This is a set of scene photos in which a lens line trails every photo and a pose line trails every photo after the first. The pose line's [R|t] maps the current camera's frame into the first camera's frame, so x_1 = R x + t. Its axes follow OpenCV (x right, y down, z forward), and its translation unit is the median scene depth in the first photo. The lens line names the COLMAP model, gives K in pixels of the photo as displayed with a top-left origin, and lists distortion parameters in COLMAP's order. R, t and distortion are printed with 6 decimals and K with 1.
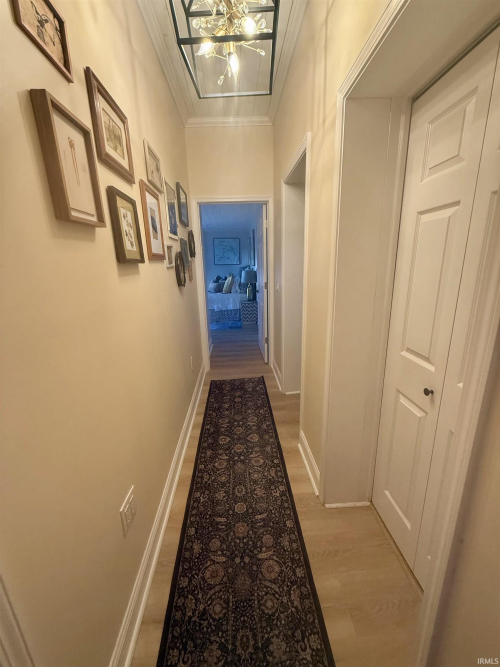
lens RADIAL K [[267.6, 0, 250.4], [0, 267.6, 333.3], [0, 0, 1]] dist [-0.001169, -0.000107]
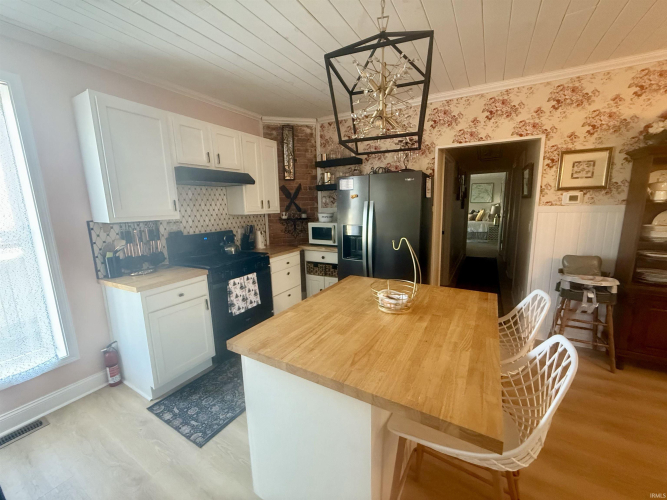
lens RADIAL K [[267.6, 0, 333.5], [0, 267.6, 250.0], [0, 0, 1]] dist [-0.001169, -0.000107]
pose [[0.838687, 0.101877, -0.535000, 0.045949], [-0.143424, 0.988988, -0.036510, 0.176254], [0.525389, 0.107353, 0.844063, -0.652659]]
